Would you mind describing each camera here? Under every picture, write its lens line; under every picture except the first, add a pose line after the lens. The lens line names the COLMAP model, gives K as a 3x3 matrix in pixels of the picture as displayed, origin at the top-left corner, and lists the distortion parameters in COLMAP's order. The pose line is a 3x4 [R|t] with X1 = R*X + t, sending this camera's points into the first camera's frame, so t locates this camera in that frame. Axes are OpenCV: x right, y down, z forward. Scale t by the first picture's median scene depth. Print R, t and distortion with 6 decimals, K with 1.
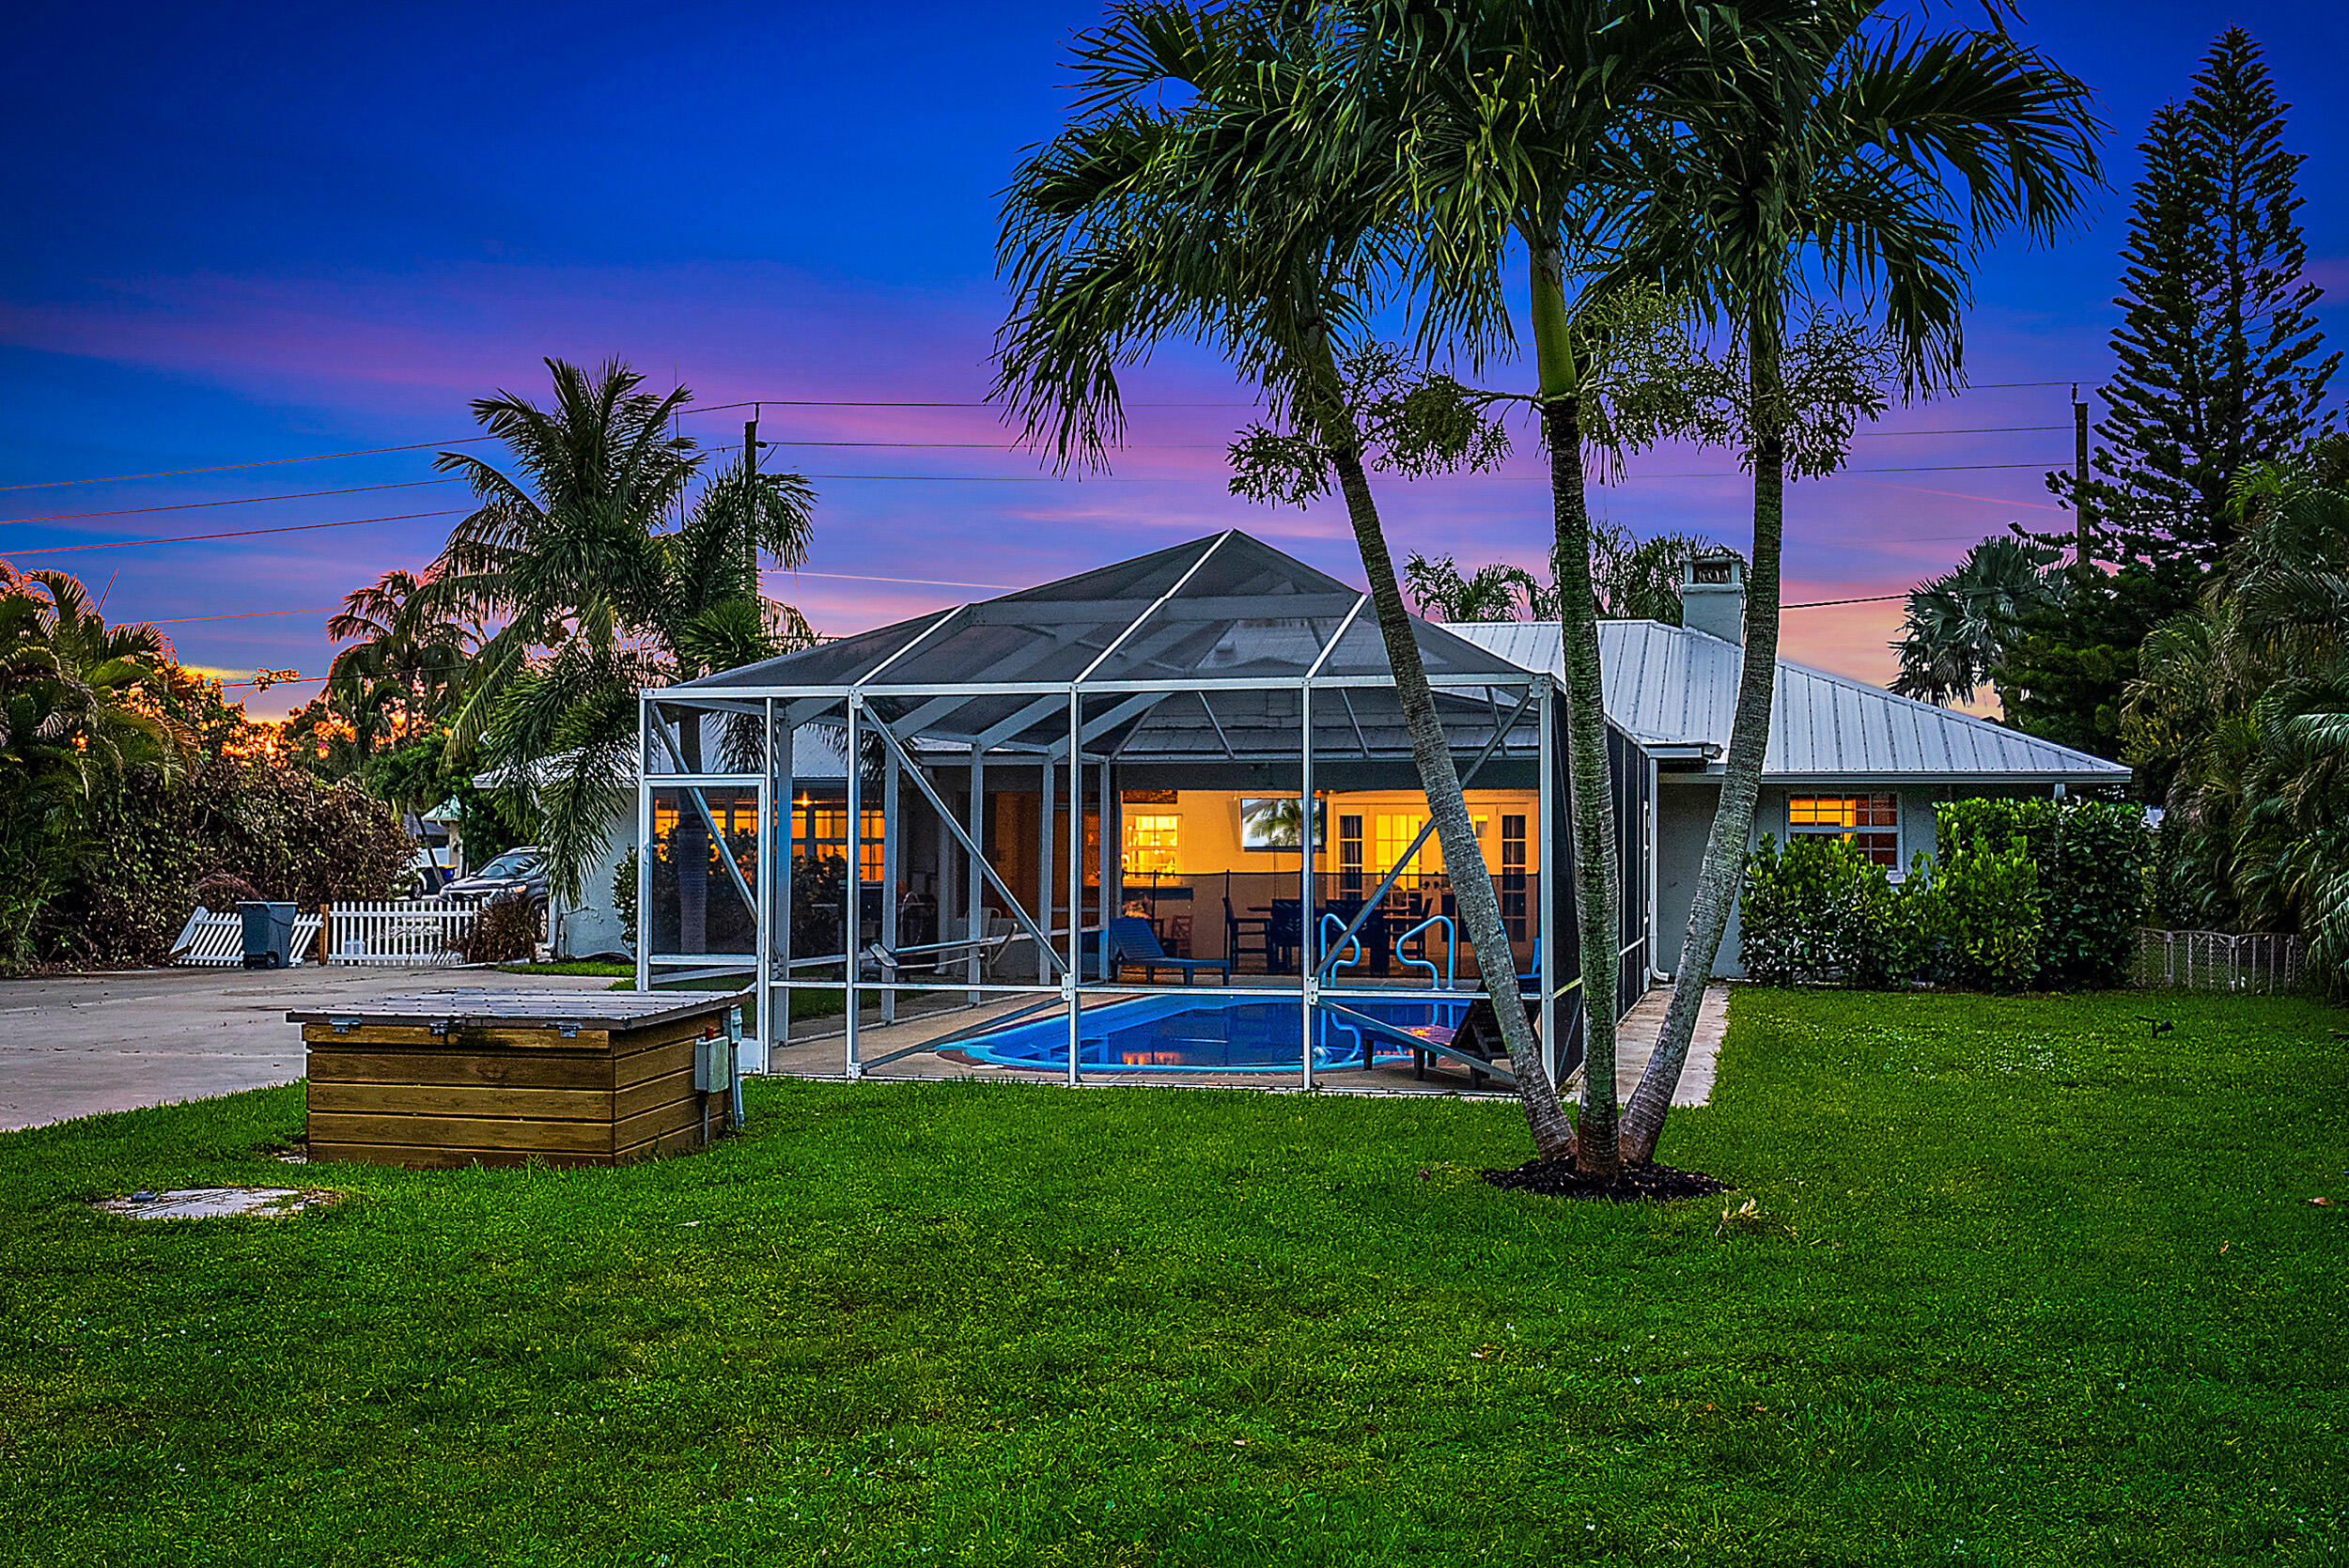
lens RADIAL K [[2355.5, 0, 1172.8], [0, 2355.5, 785.1], [0, 0, 1]] dist [-0.015155, 0.000000]
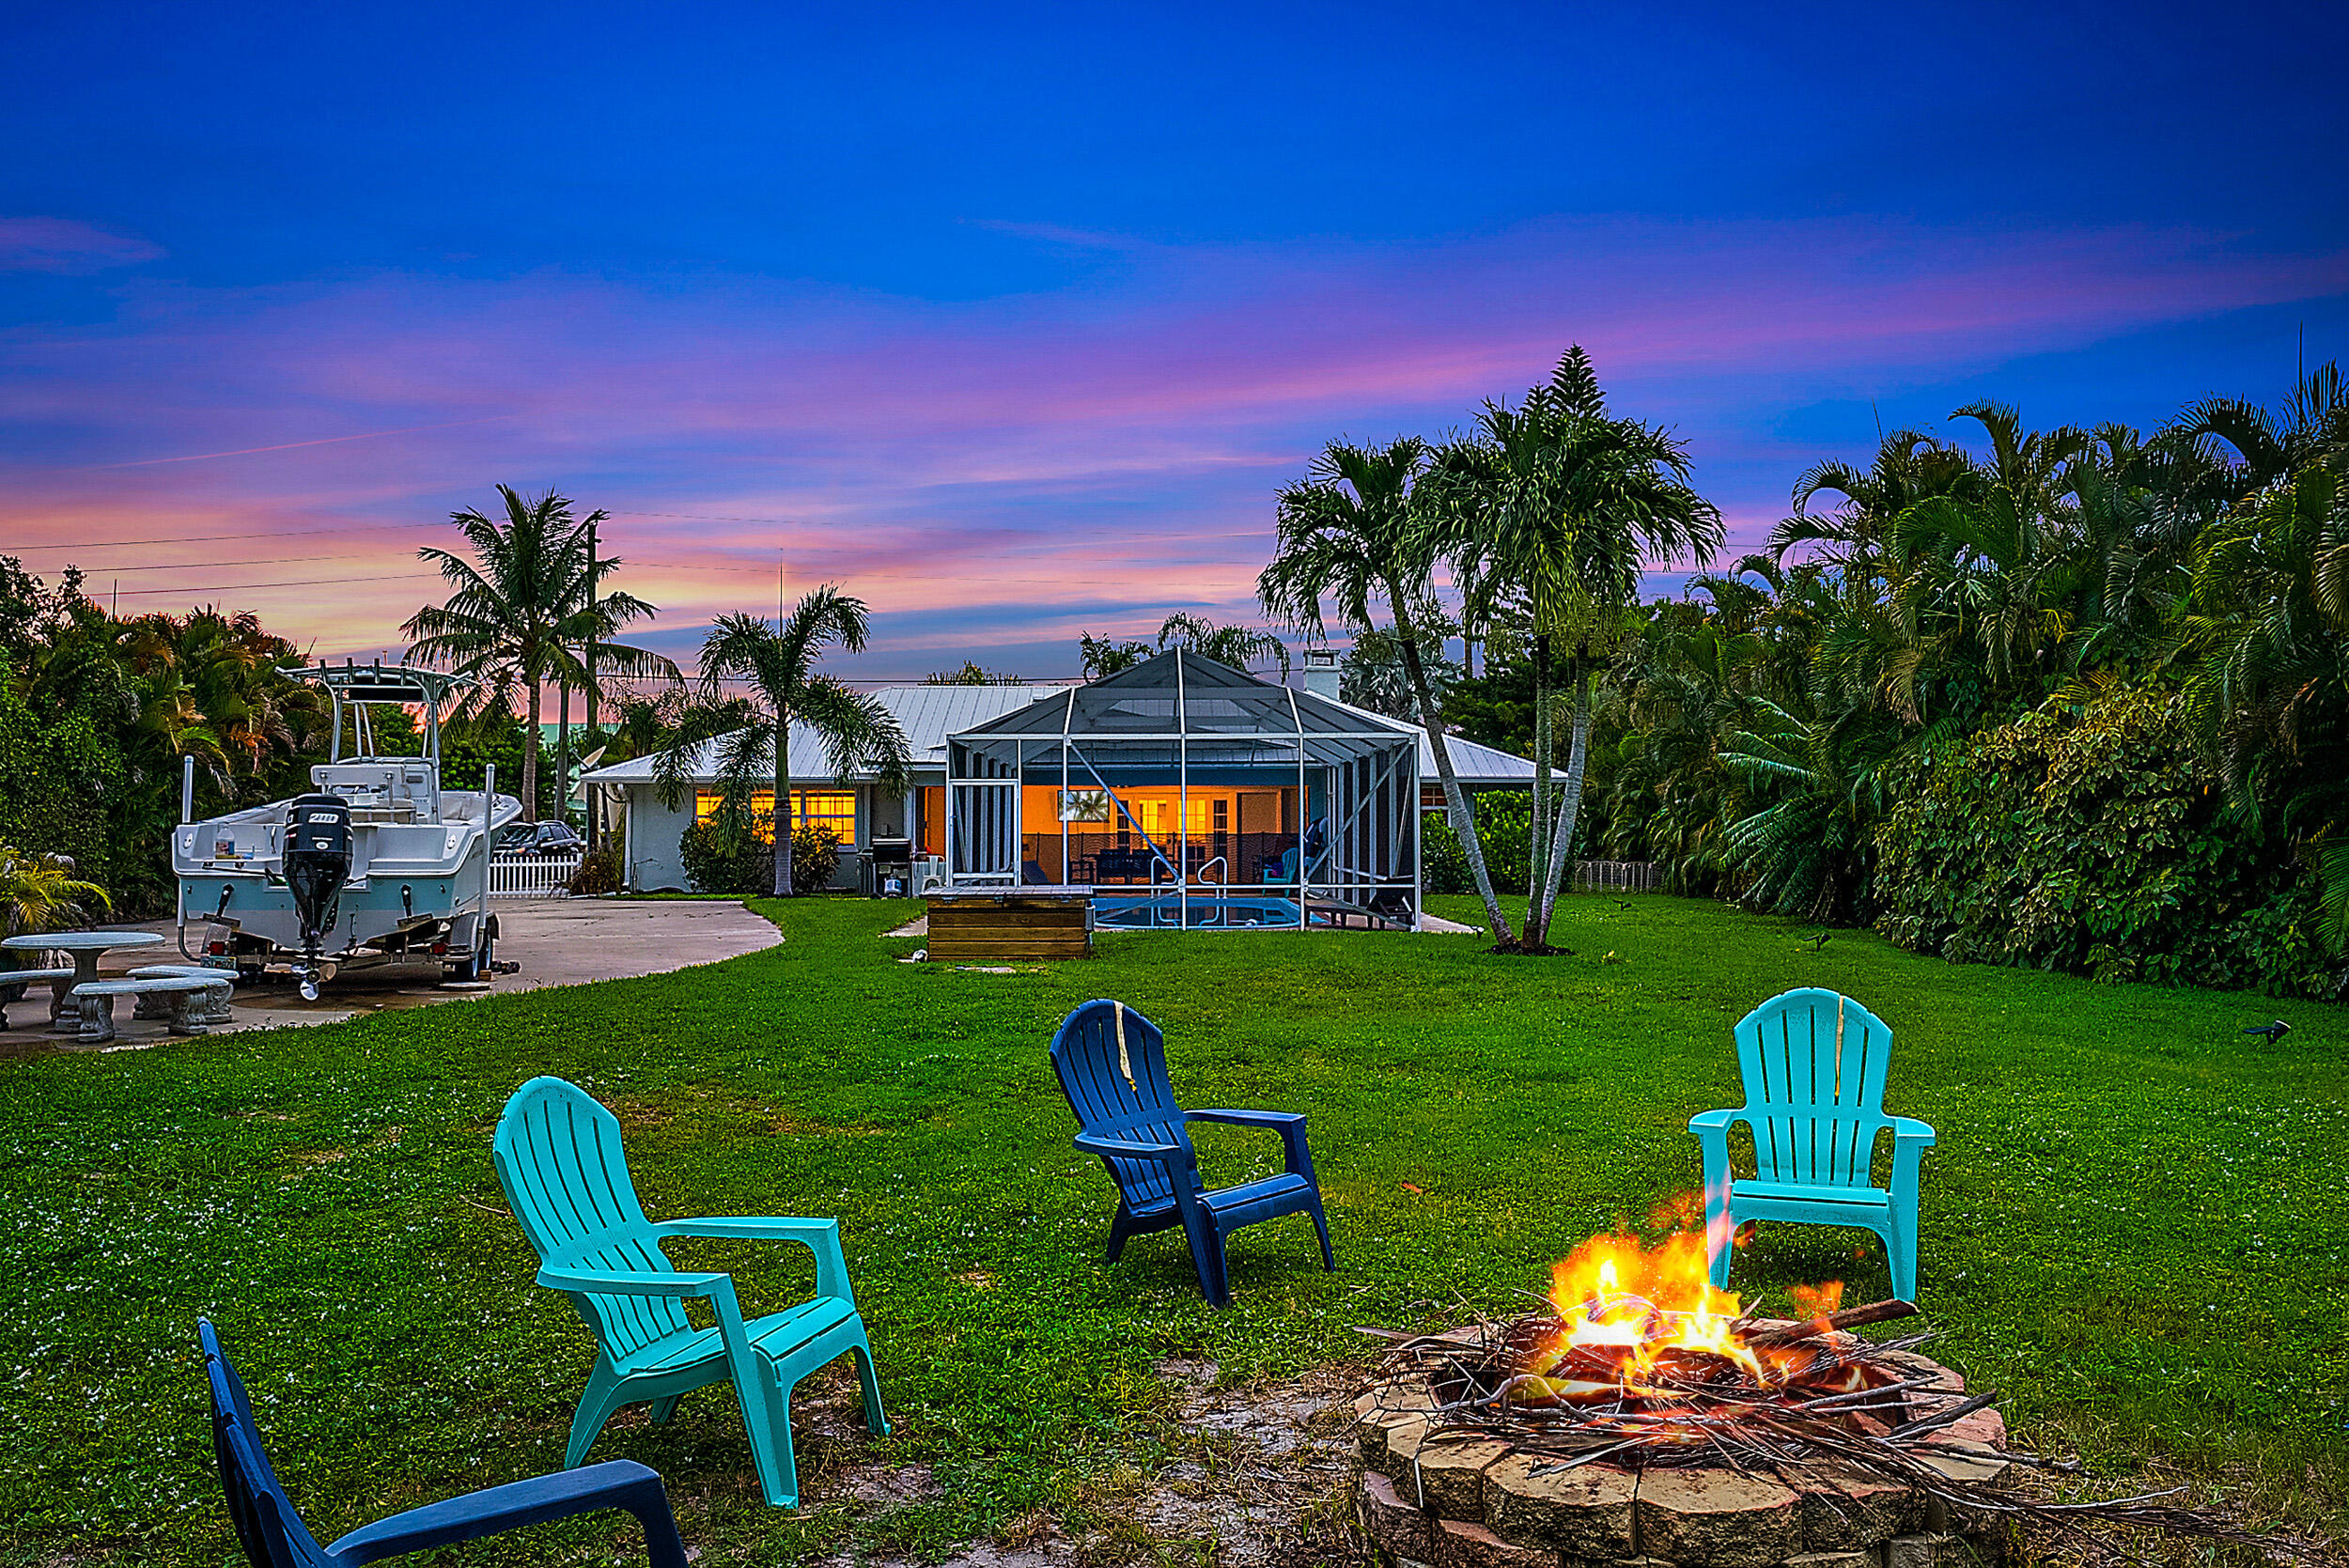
lens RADIAL K [[1720.8, 0, 1169.0], [0, 1720.8, 783.1], [0, 0, 1]] dist [-0.000213, -0.000070]
pose [[0.967858, 0.000934, 0.251495, -0.202475], [-0.001624, 0.999995, 0.002537, -0.002594], [-0.251491, -0.002864, 0.967855, -0.200339]]
